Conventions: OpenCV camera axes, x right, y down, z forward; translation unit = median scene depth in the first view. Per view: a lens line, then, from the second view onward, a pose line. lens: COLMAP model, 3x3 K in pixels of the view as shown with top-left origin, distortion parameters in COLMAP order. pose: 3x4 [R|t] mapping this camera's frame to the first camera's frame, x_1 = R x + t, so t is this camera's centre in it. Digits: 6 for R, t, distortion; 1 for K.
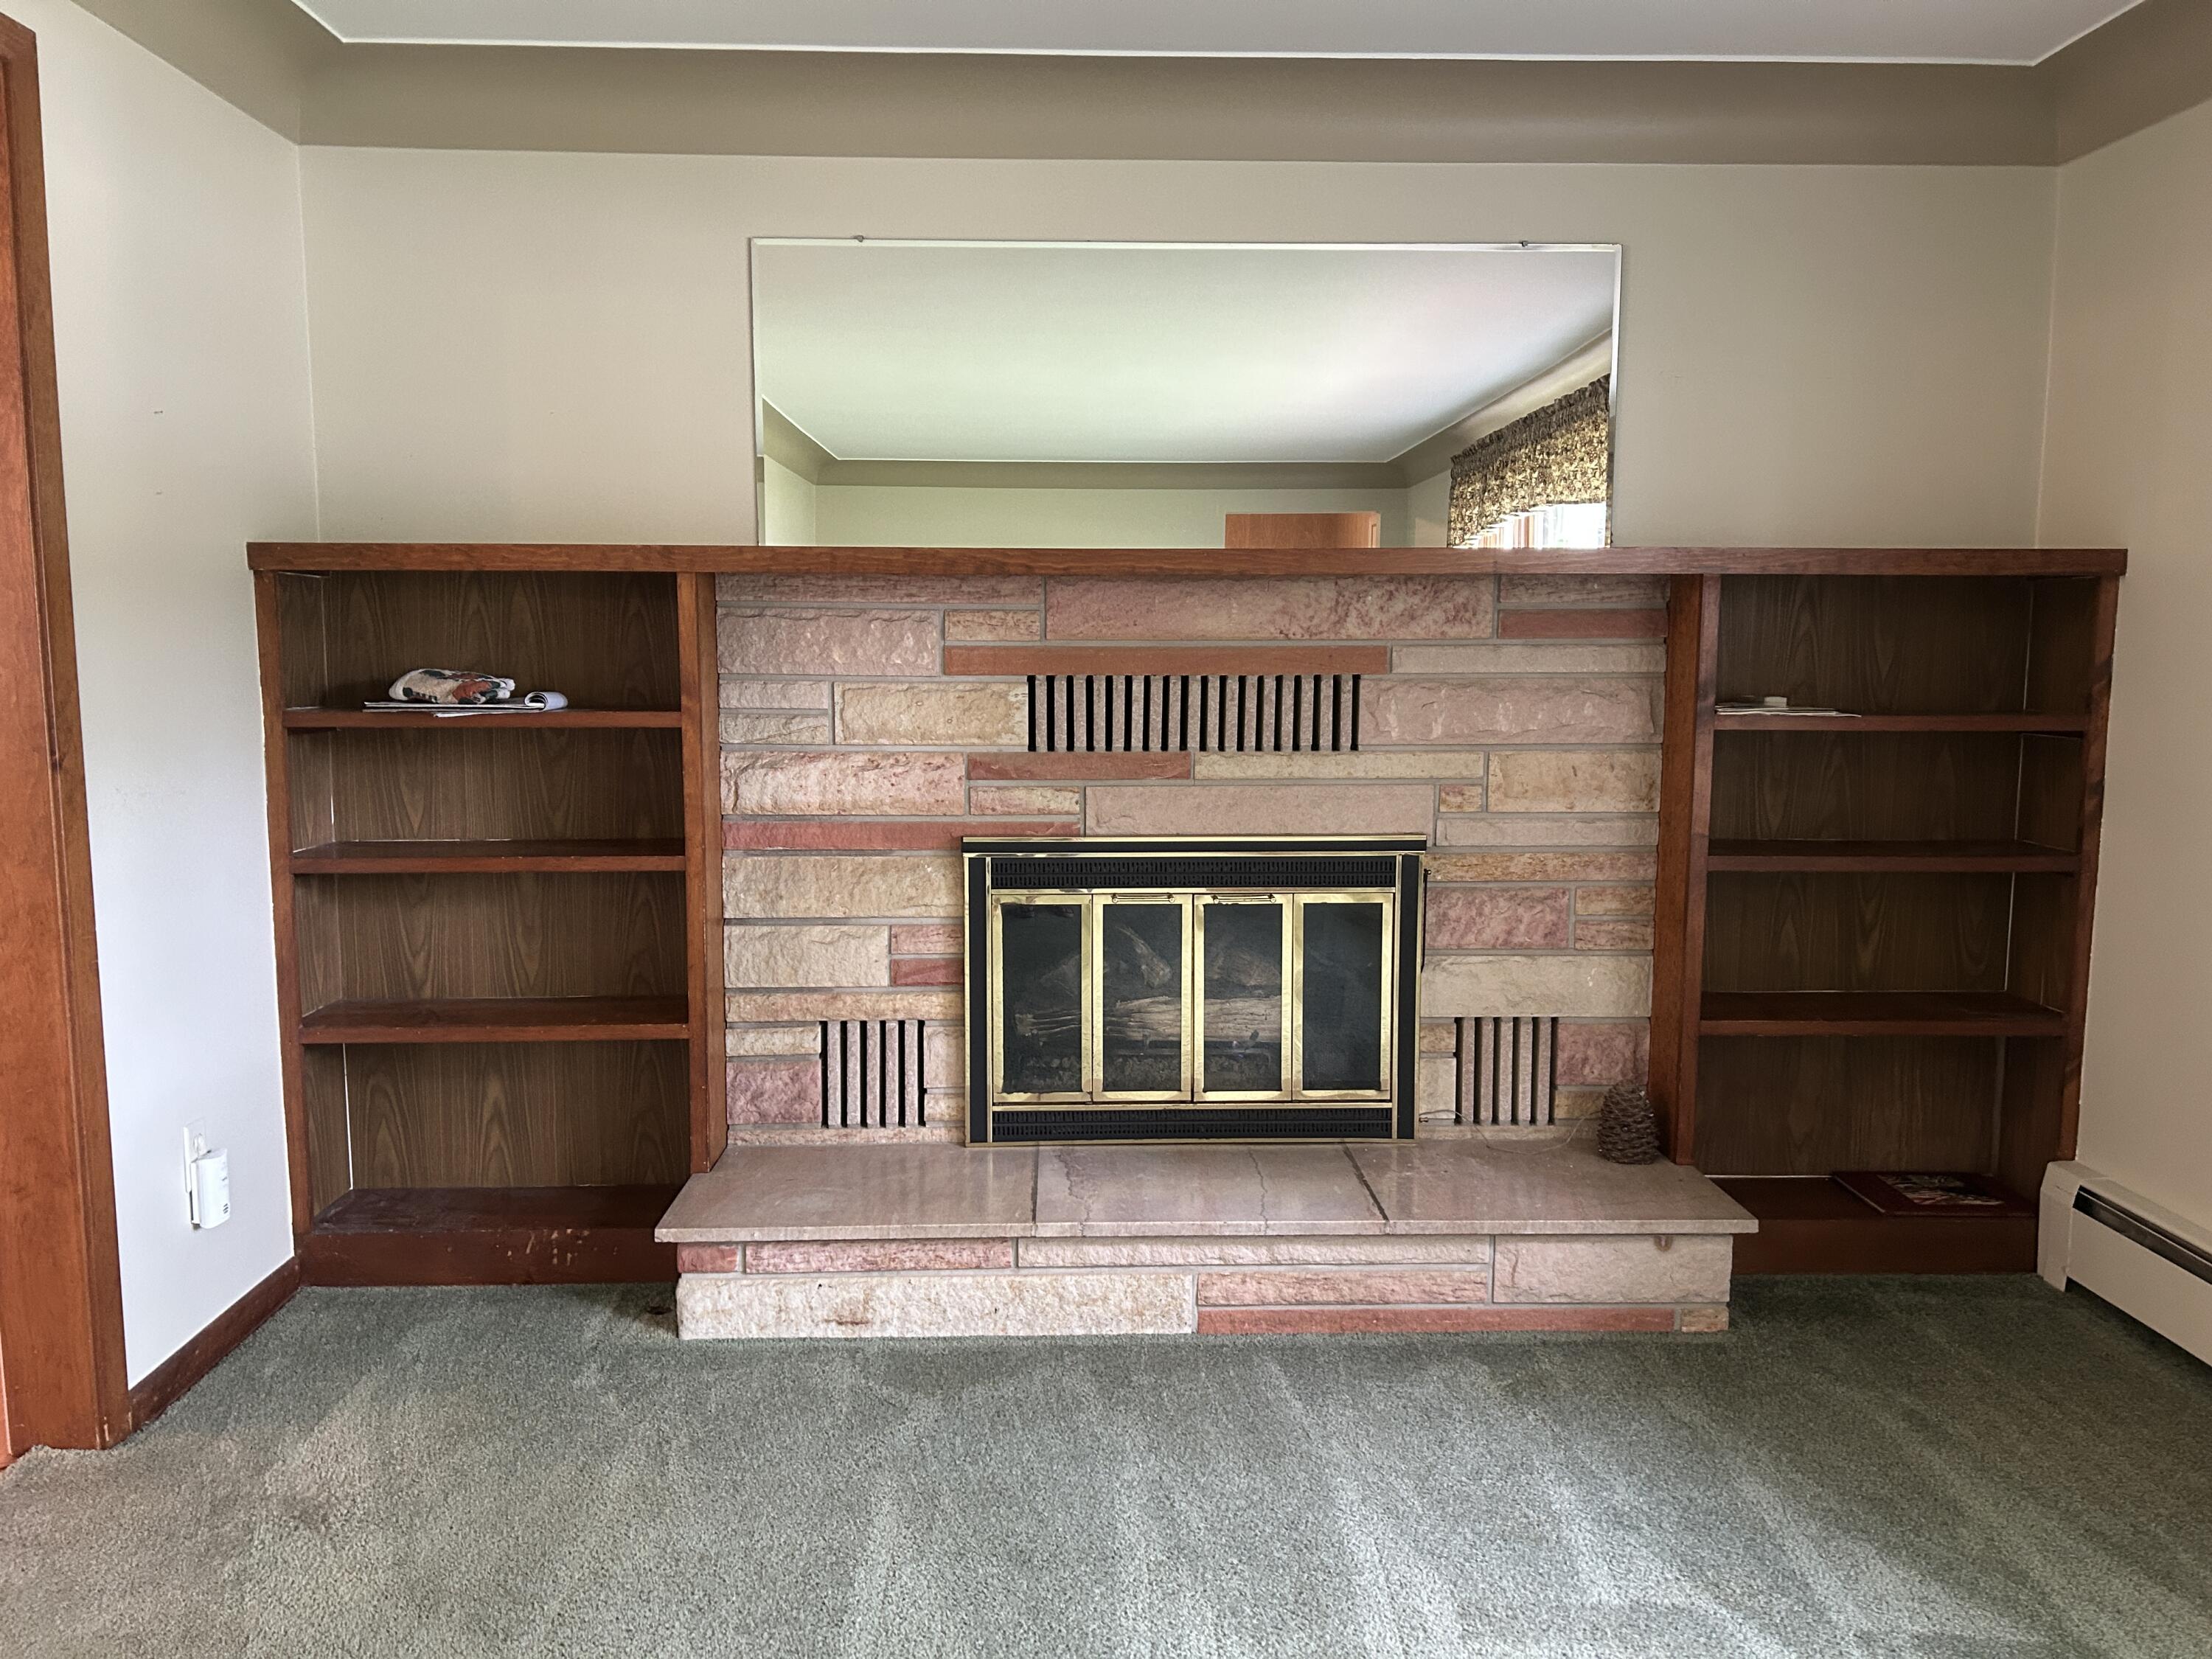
lens RADIAL K [[1662.4, 0, 1123.9], [0, 1662.4, 834.9], [0, 0, 1]] dist [0.063487, -0.070639]
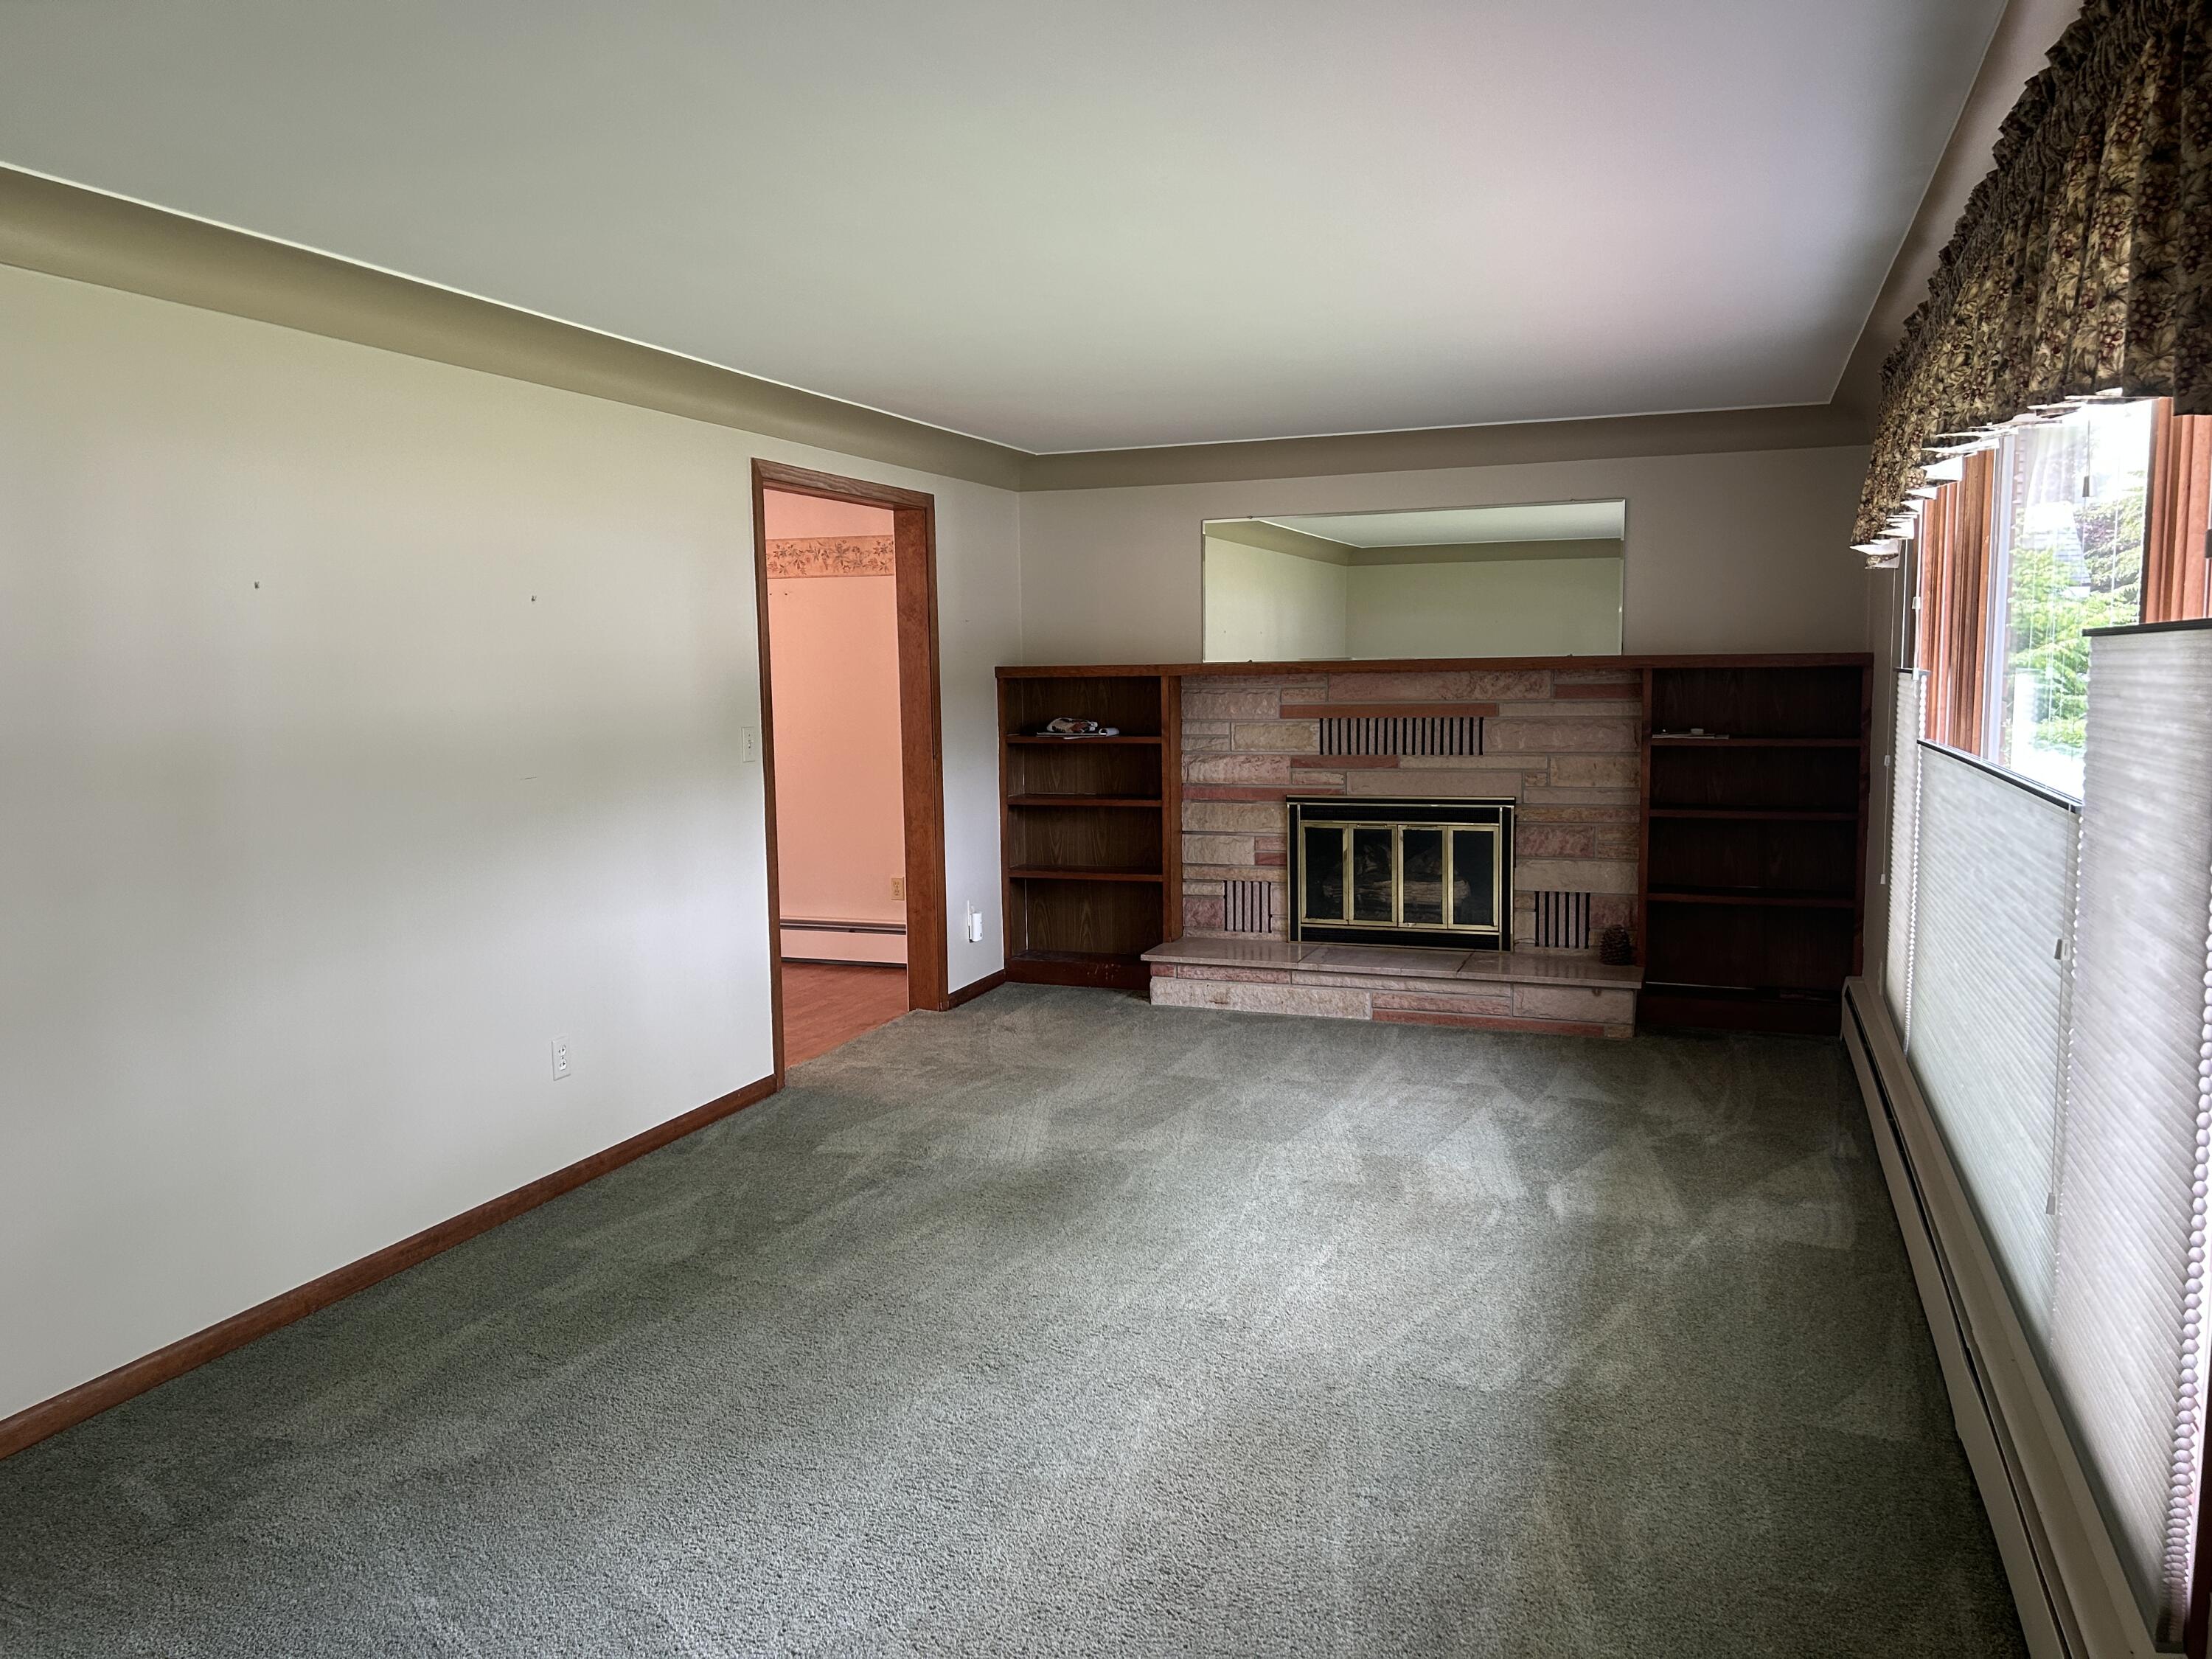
lens RADIAL K [[1662.4, 0, 1098.7], [0, 1662.4, 827.6], [0, 0, 1]] dist [0.063487, -0.070639]
pose [[0.920951, 0.021411, -0.389089, 0.509847], [-0.027019, 0.999595, -0.008946, 0.068850], [0.388740, 0.018751, 0.921157, -1.054566]]
